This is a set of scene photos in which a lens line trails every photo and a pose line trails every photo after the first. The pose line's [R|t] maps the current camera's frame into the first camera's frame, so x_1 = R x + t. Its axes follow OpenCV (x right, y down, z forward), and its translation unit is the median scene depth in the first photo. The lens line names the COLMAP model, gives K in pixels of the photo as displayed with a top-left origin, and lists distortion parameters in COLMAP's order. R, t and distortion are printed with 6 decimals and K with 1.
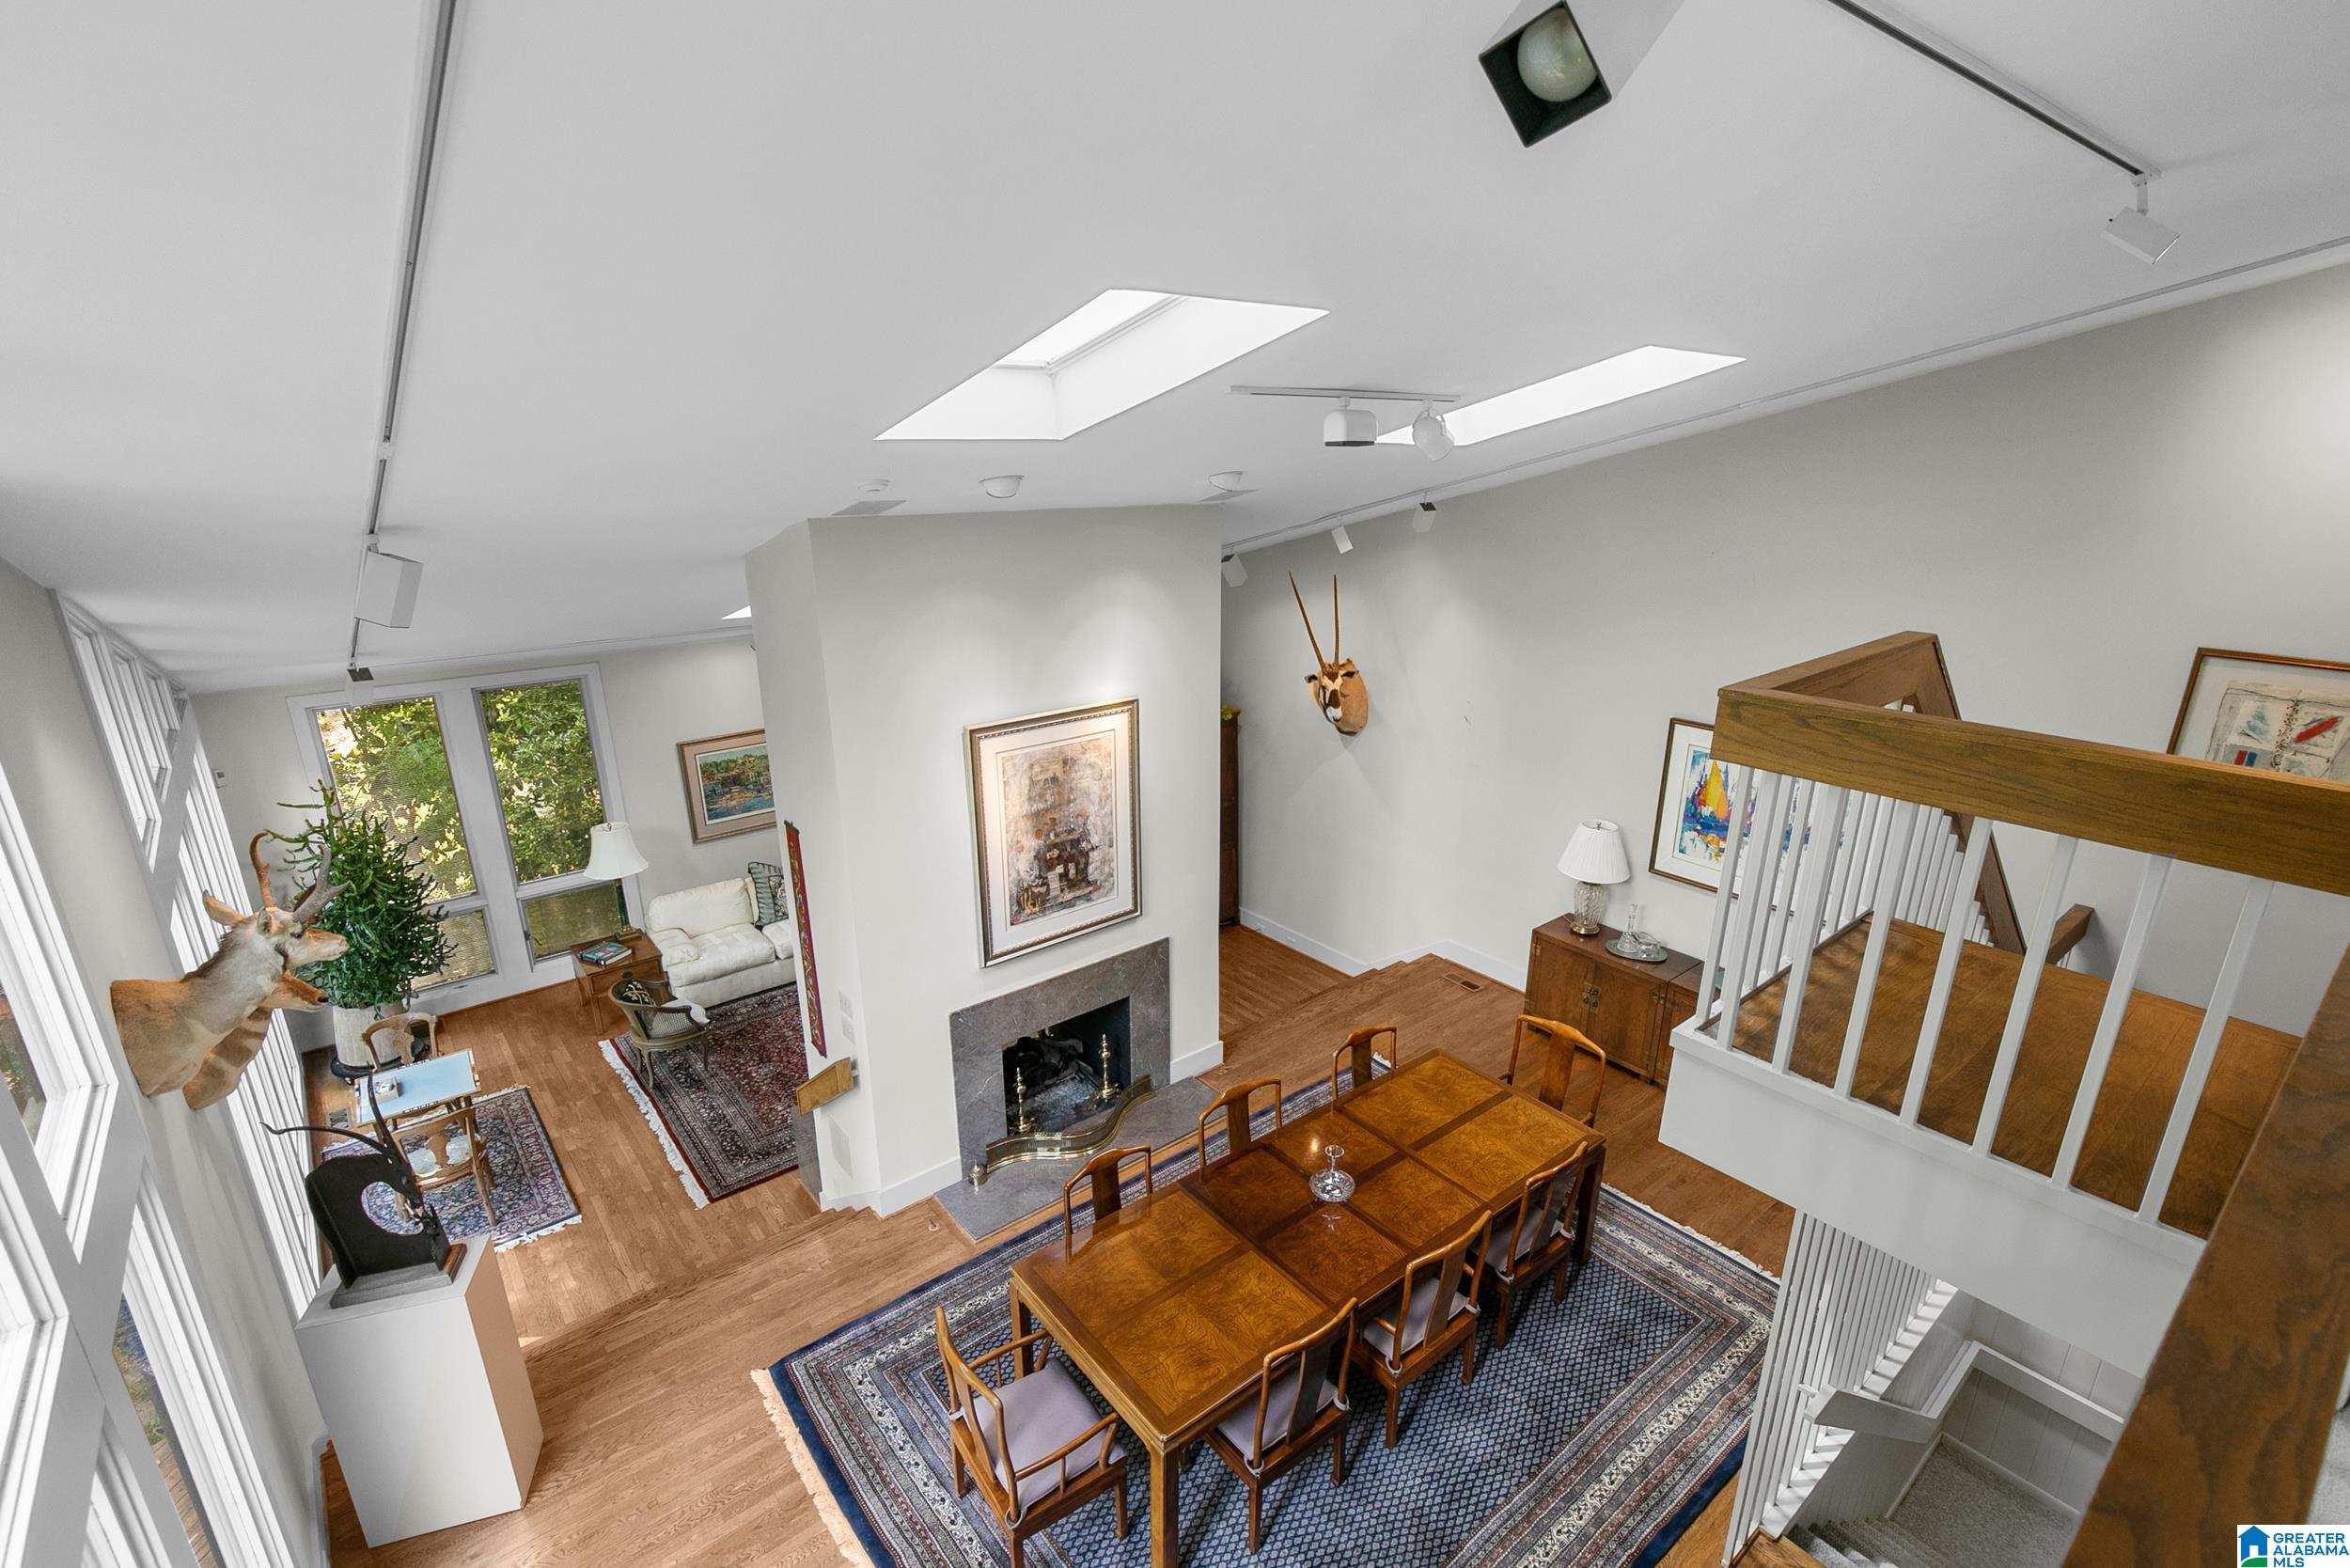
lens RADIAL K [[1085.8, 0, 1175.0], [0, 1085.8, 784.0], [0, 0, 1]] dist [0.001201, 0.000212]
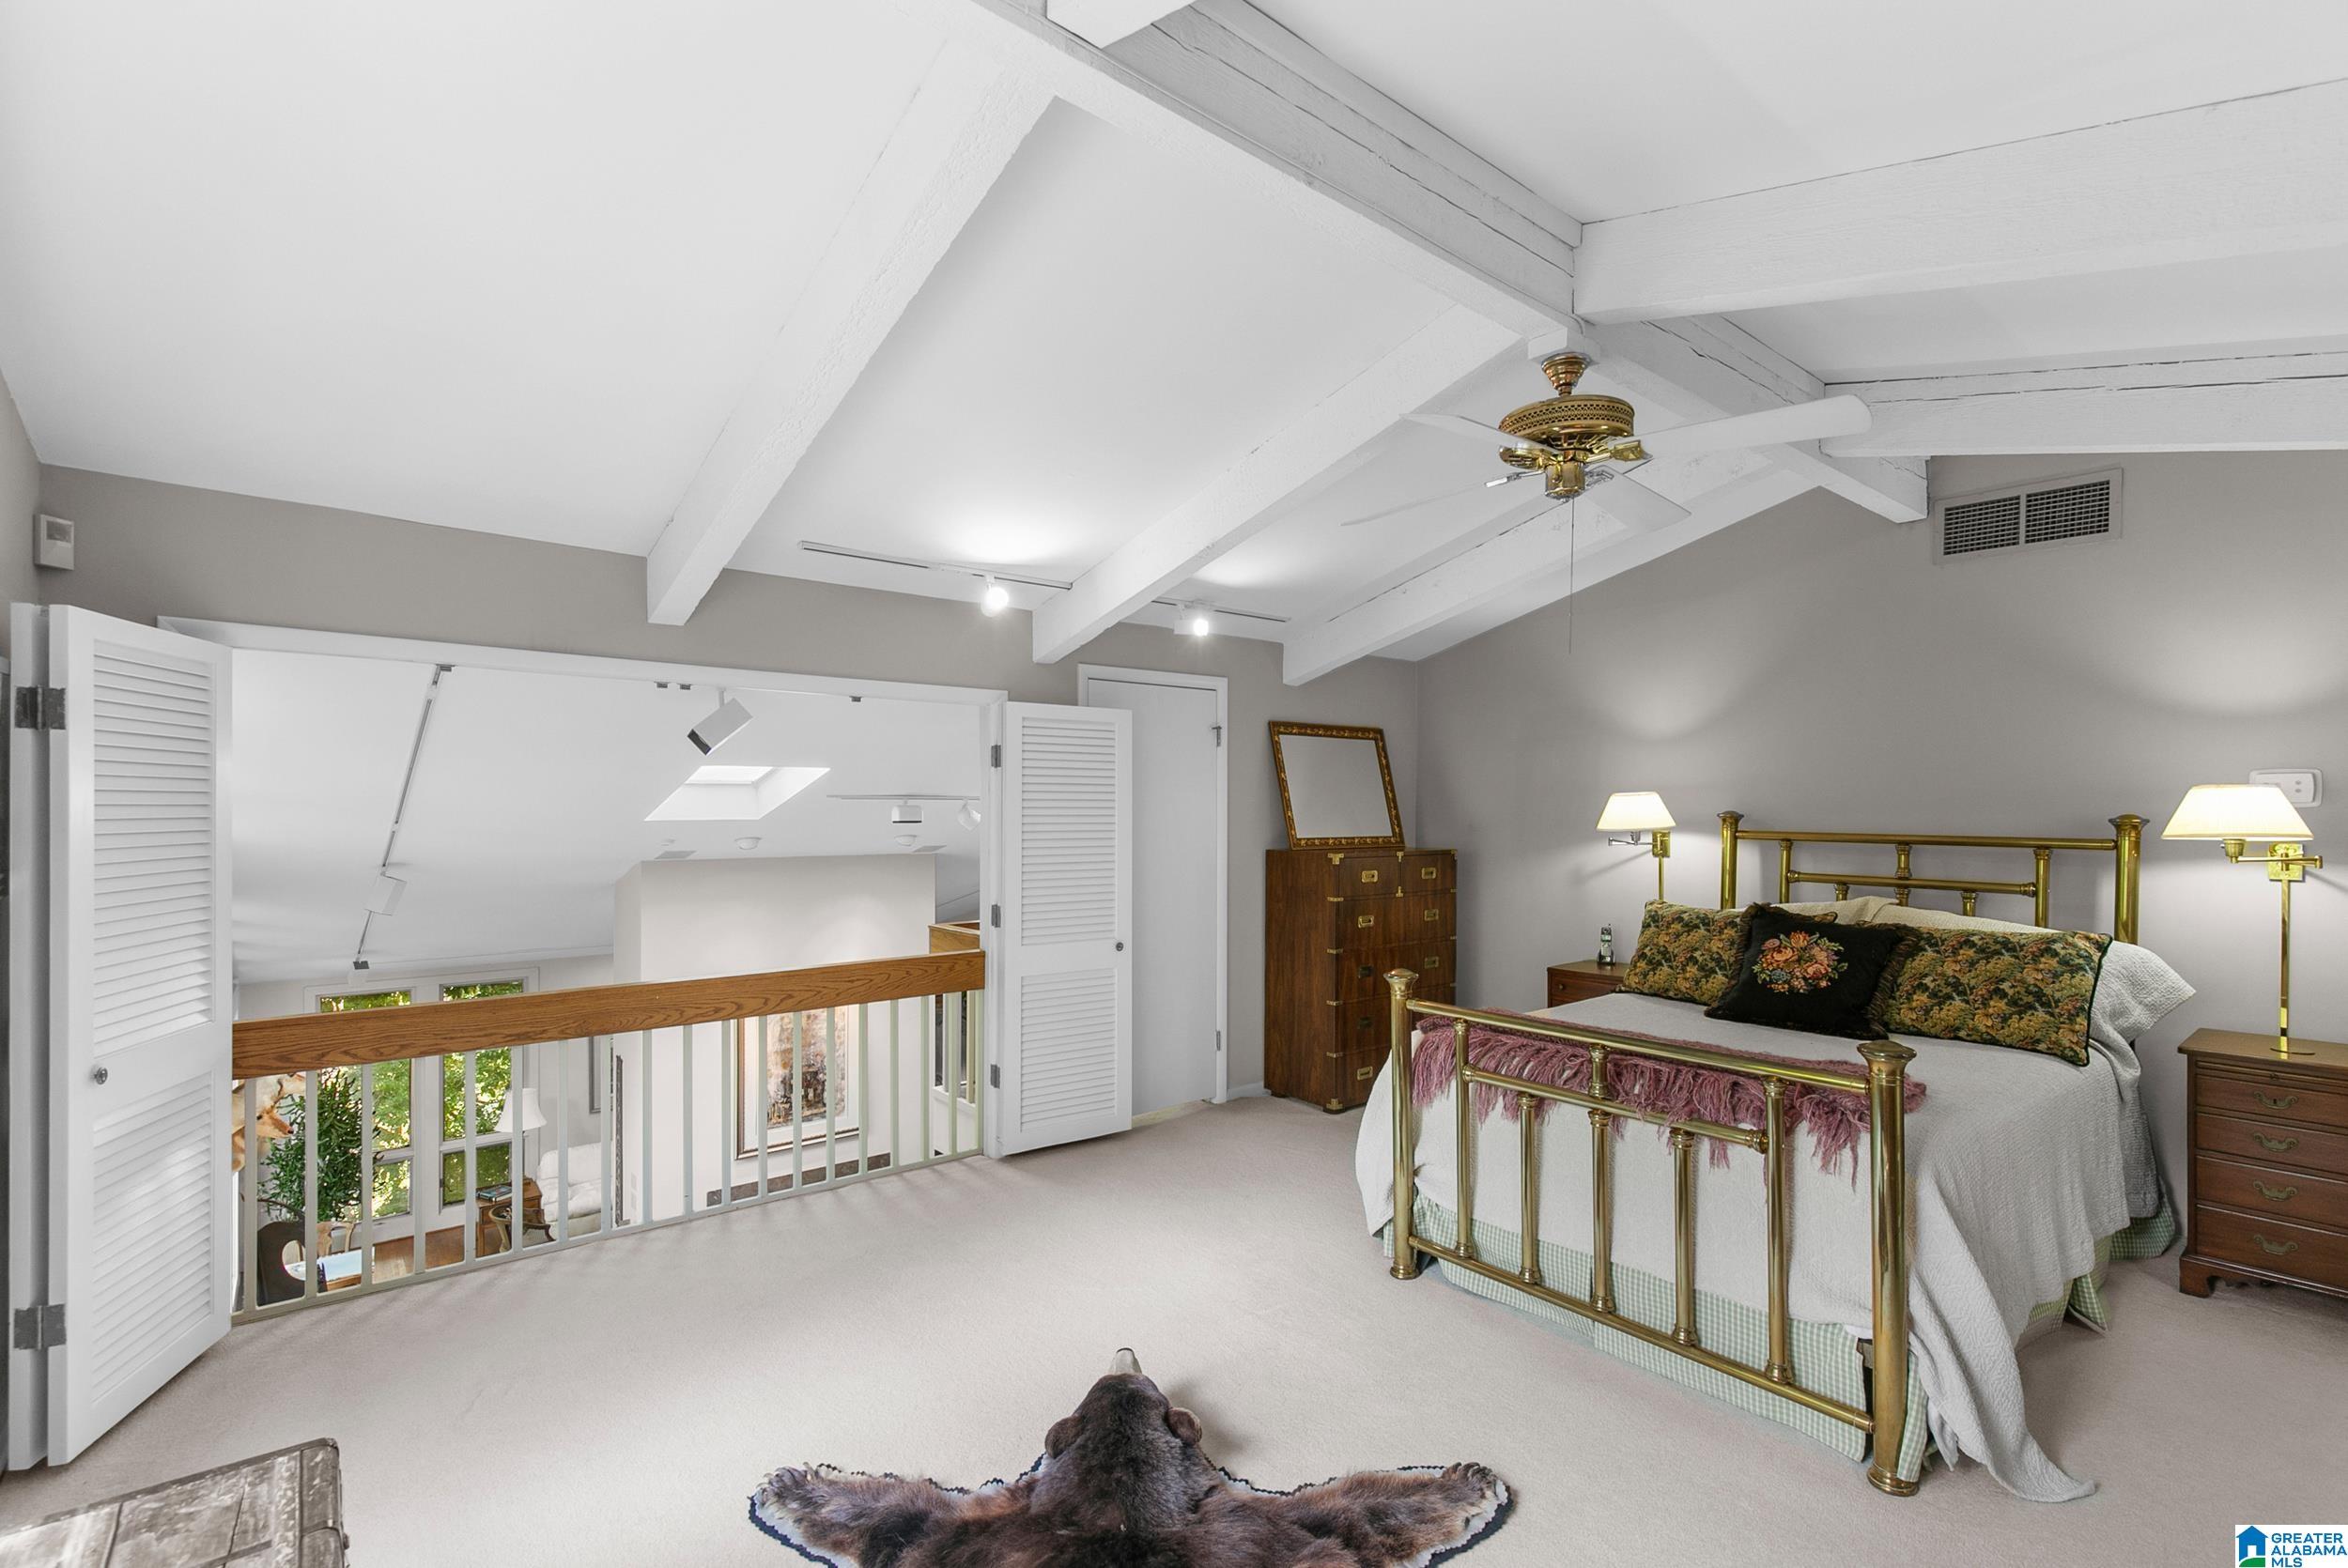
lens RADIAL K [[1044.4, 0, 1174.0], [0, 1044.4, 784.0], [0, 0, 1]] dist [0.000478, -0.000180]
pose [[0.999972, 0.001486, 0.007377, 0.400816], [0.000962, 0.947024, -0.321161, 0.140982], [-0.007463, 0.321159, 0.946996, -0.503456]]
